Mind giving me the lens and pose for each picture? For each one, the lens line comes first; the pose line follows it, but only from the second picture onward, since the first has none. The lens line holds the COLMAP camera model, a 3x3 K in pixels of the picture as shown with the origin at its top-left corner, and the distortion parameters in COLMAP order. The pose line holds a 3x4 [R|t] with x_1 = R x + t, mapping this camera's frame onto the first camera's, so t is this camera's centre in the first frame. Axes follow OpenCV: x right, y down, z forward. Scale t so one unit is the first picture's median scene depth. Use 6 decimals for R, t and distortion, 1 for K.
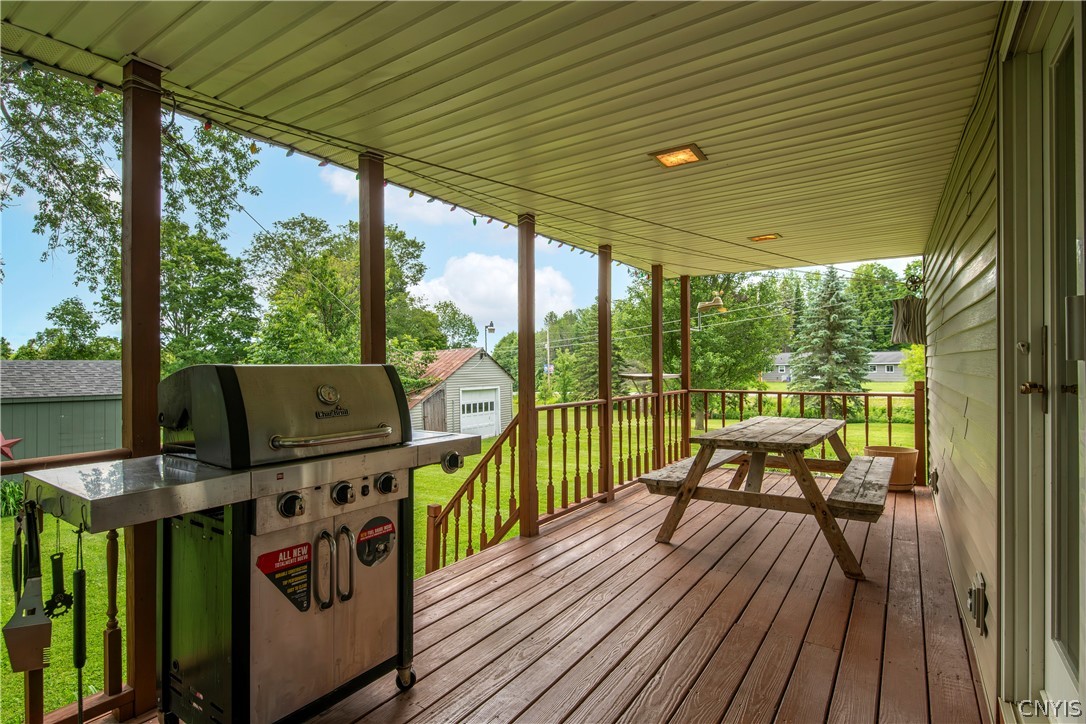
lens RADIAL K [[548.9, 0, 542.6], [0, 548.9, 366.8], [0, 0, 1]] dist [0.009391, 0.000284]
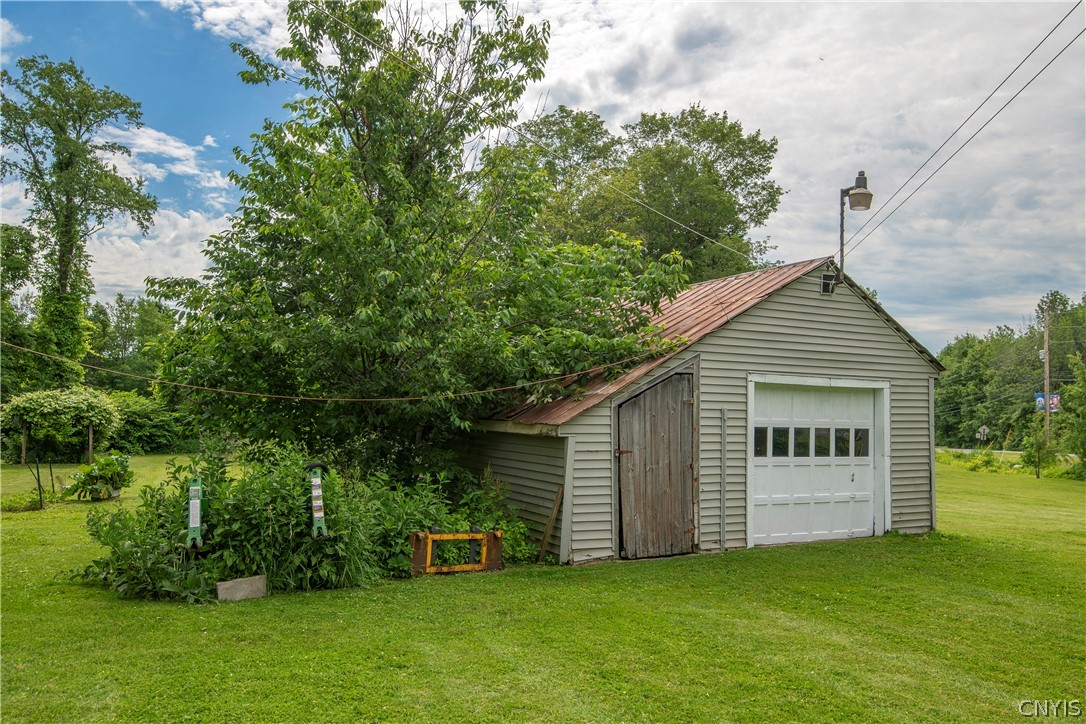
lens RADIAL K [[880.6, 0, 550.0], [0, 880.6, 357.9], [0, 0, 1]] dist [0.047712, 0.010305]
pose [[0.880314, 0.018270, -0.474040, -0.006034], [-0.040085, 0.998549, -0.035954, 0.047897], [0.472695, 0.050653, 0.879769, 0.445146]]
